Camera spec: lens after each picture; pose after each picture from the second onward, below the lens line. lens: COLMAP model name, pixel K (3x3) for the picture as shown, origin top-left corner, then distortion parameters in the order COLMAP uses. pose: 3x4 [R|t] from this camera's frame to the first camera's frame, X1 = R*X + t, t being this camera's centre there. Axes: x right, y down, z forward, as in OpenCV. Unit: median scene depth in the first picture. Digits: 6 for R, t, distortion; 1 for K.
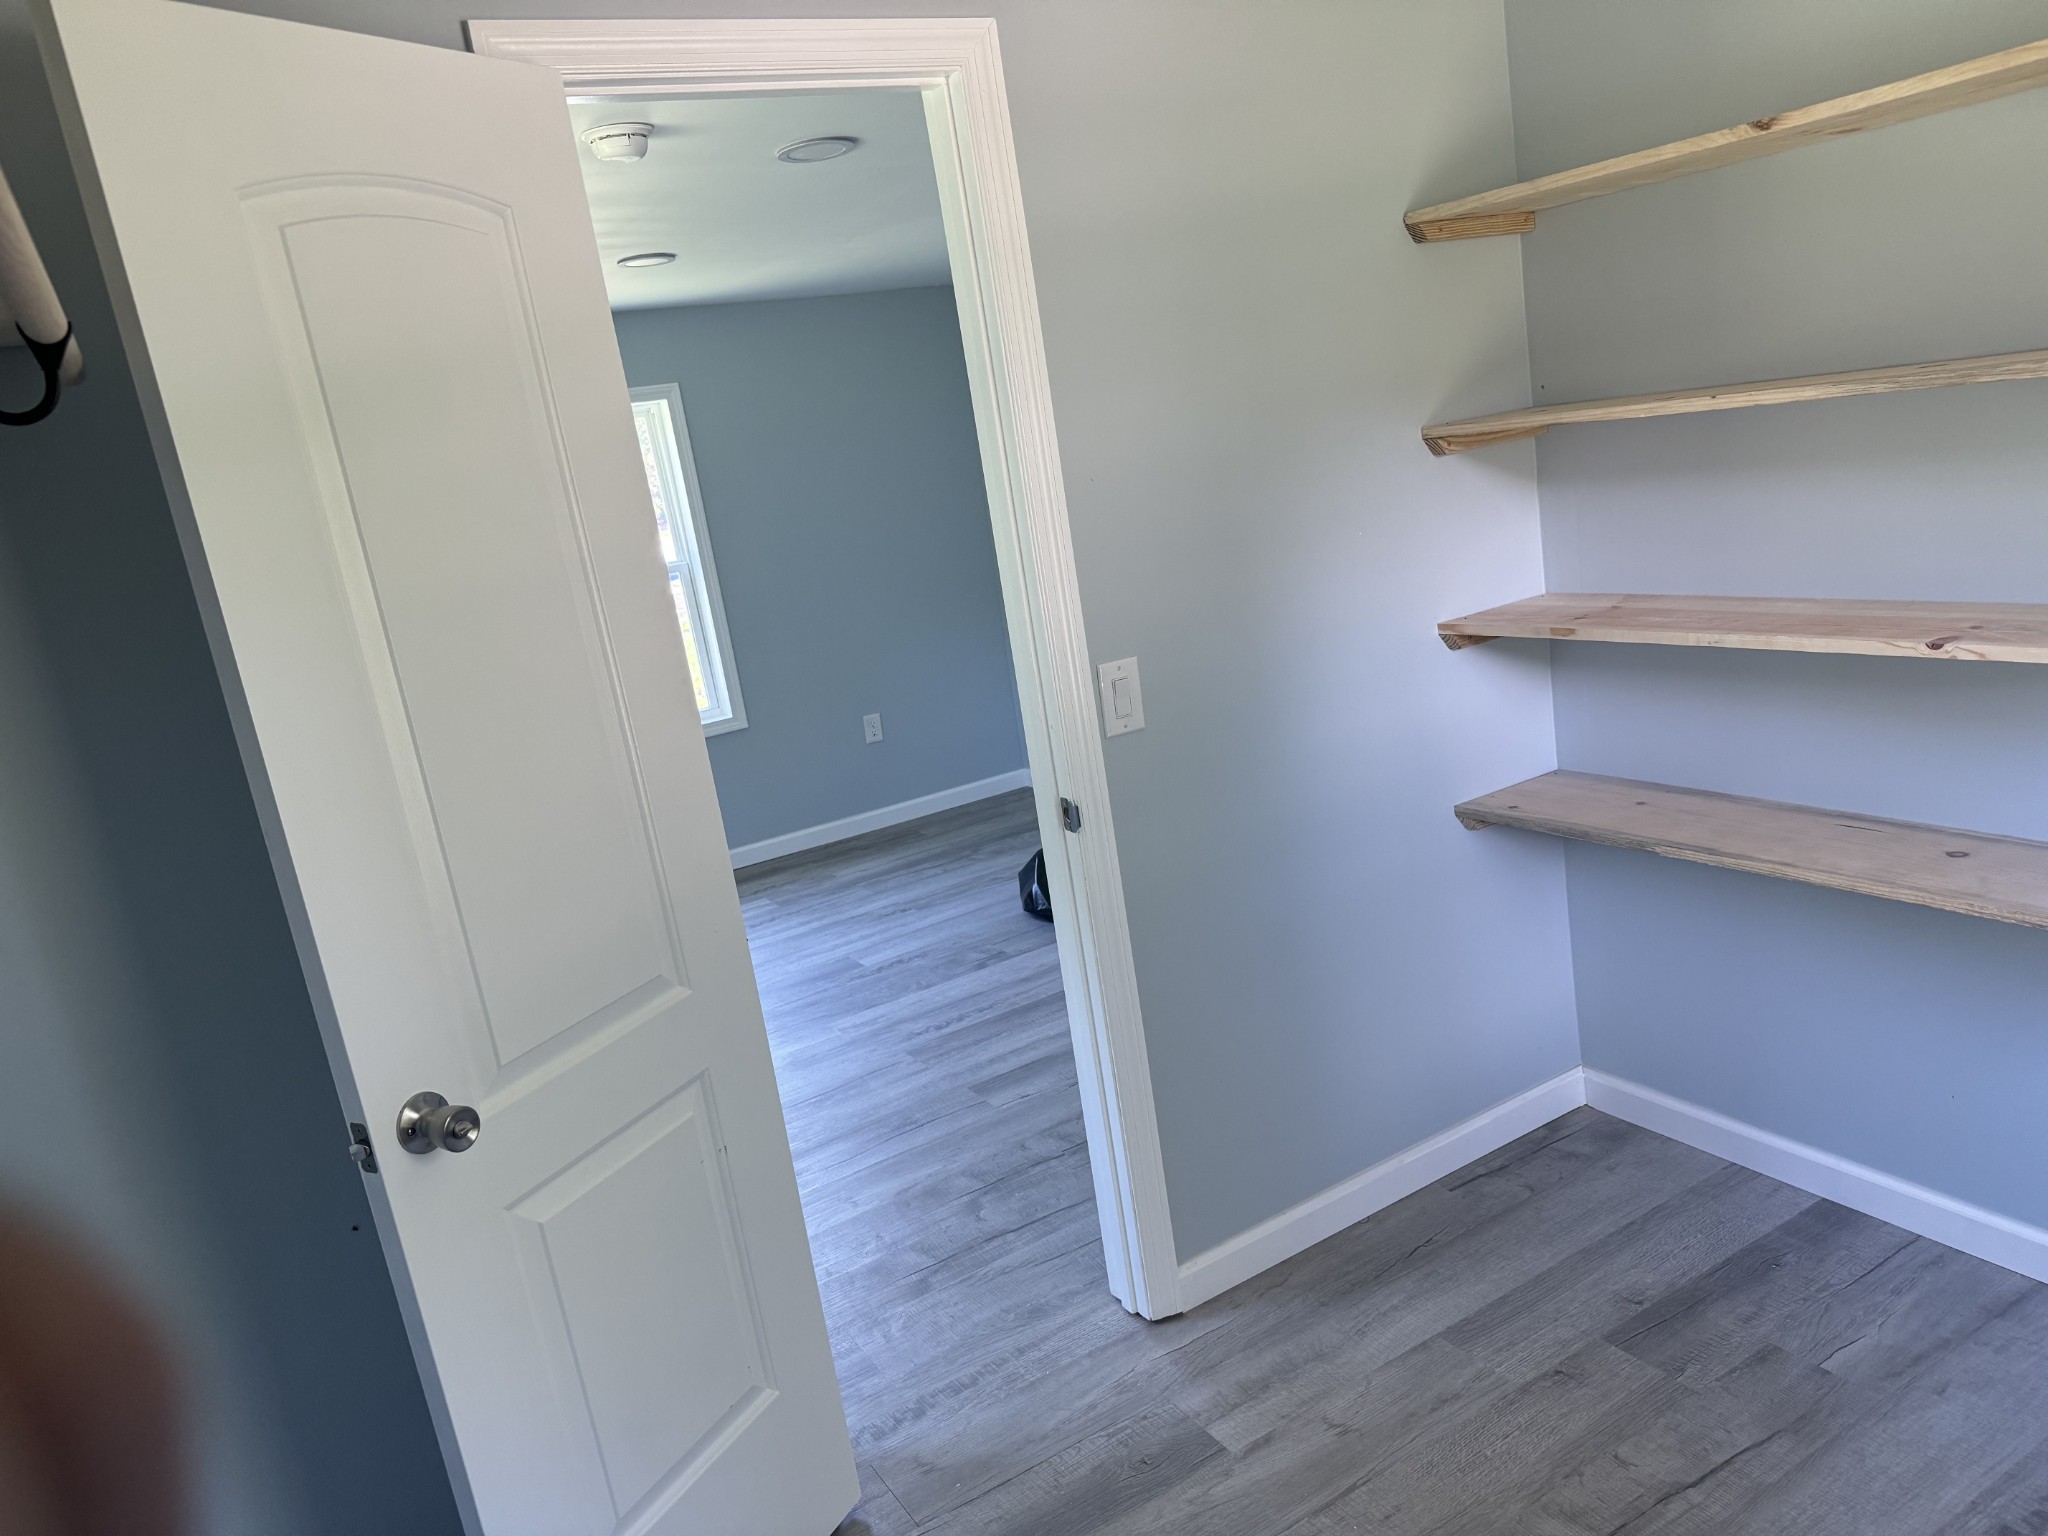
lens RADIAL K [[1445.9, 0, 1014.5], [0, 1445.9, 757.2], [0, 0, 1]] dist [0.042031, -0.048779]
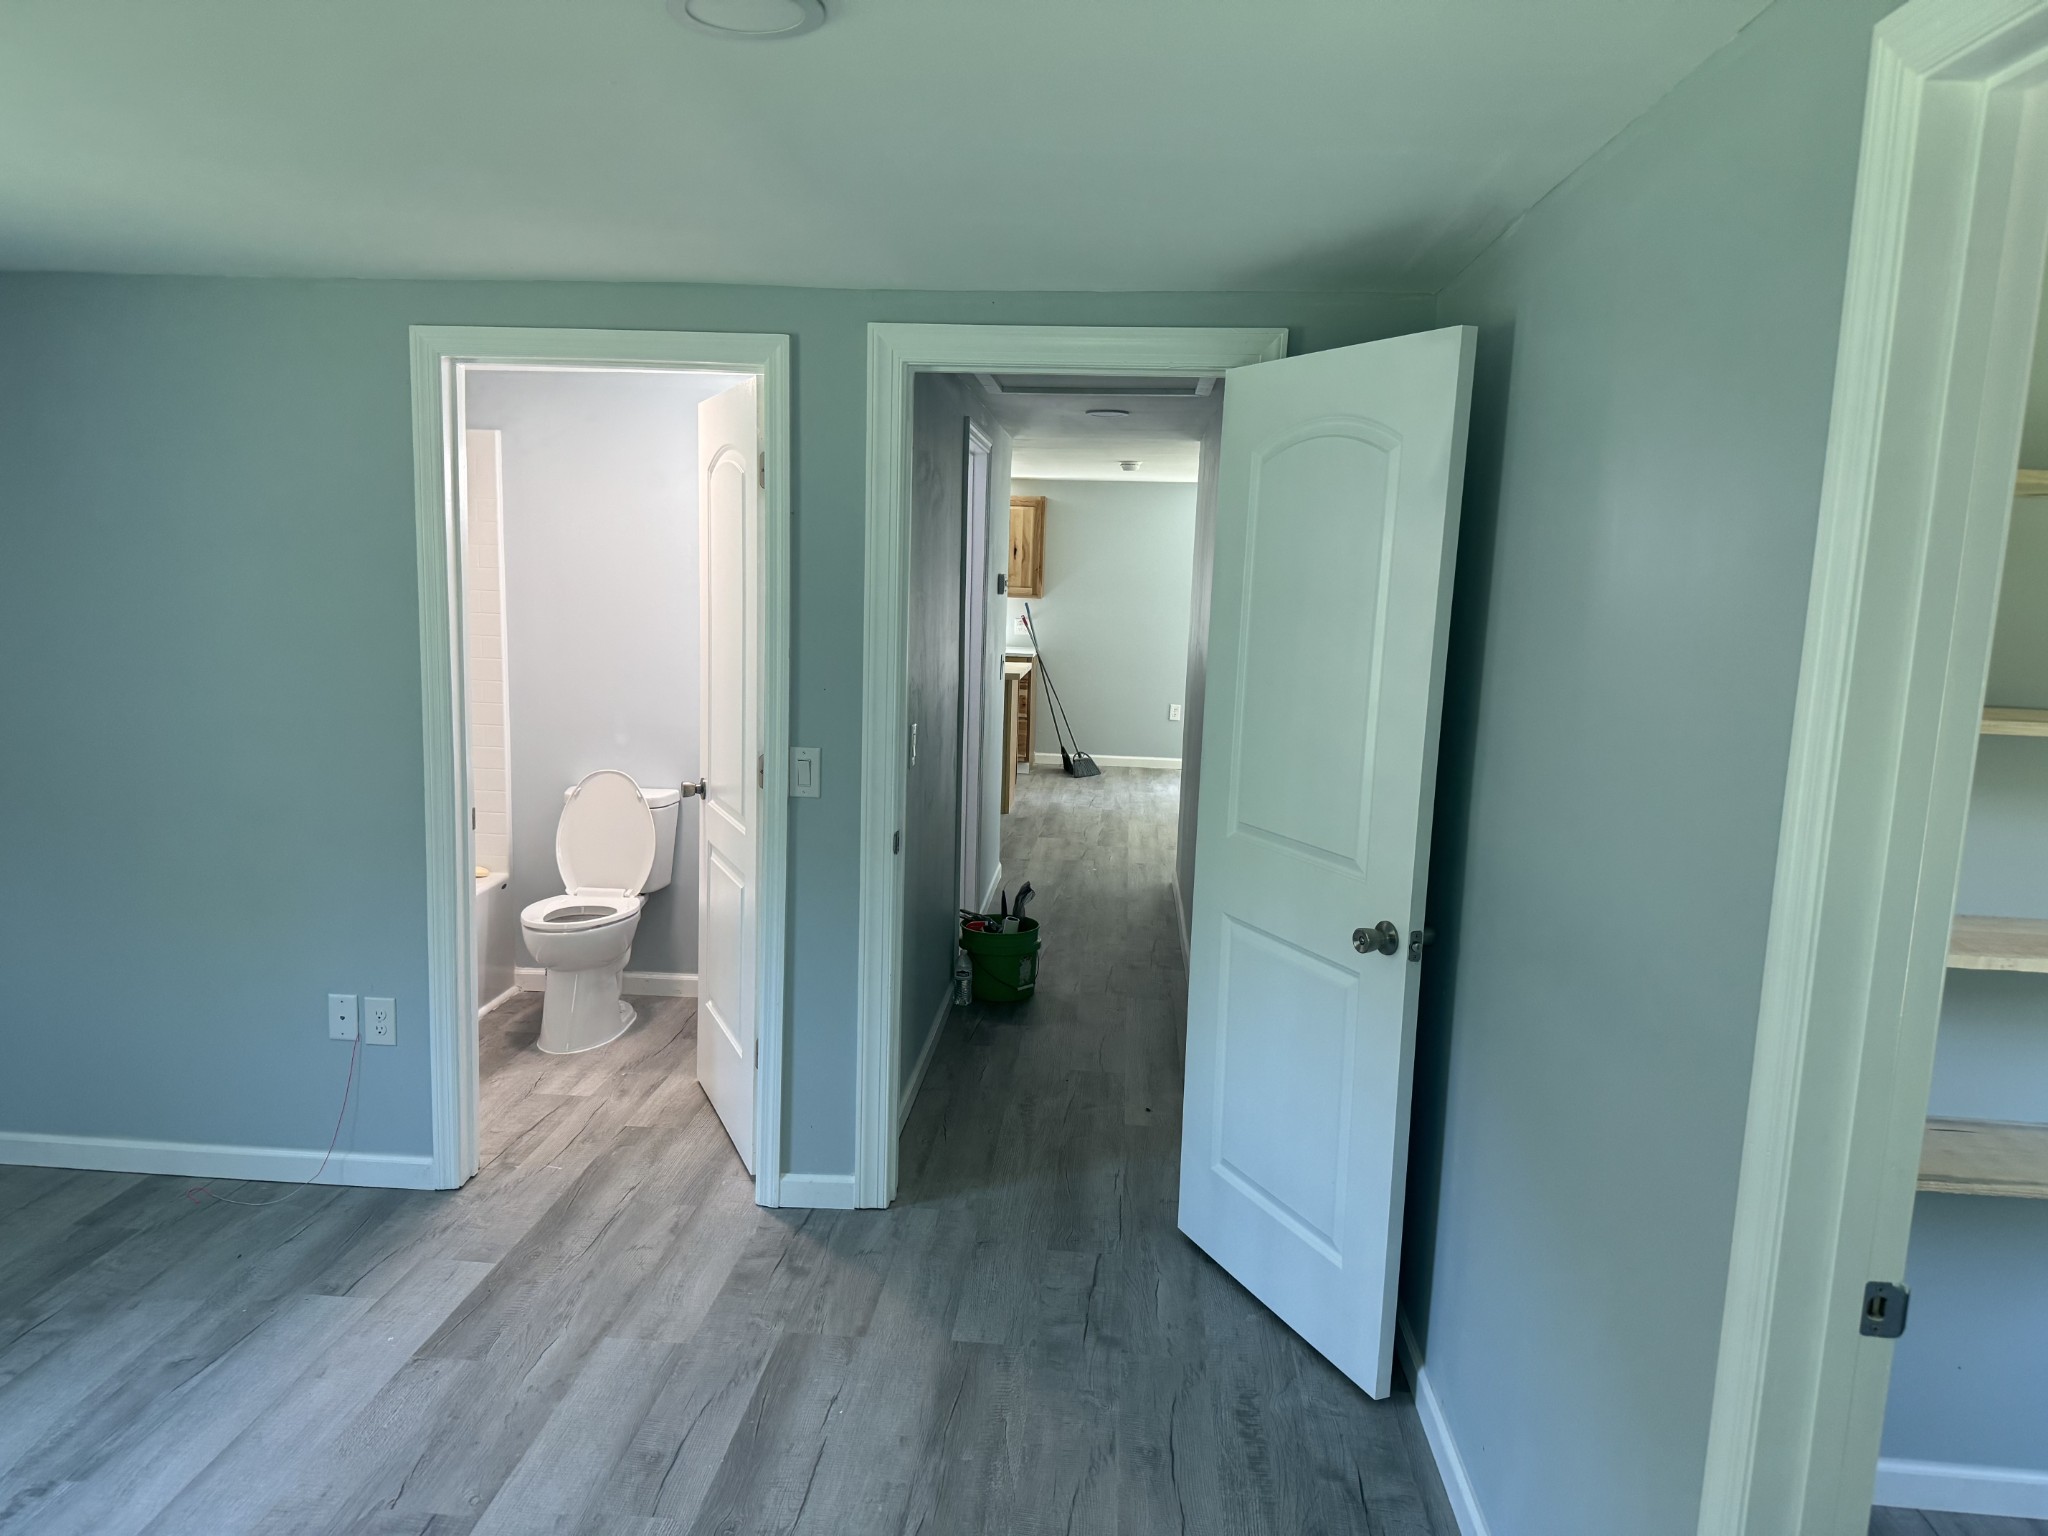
lens RADIAL K [[1426.1, 0, 1005.7], [0, 1426.1, 767.6], [0, 0, 1]] dist [0.054361, -0.052303]
pose [[0.558713, 0.054484, 0.827570, -0.293236], [0.058582, 0.992755, -0.104910, -0.061462], [-0.827290, 0.107095, 0.551473, 0.415478]]
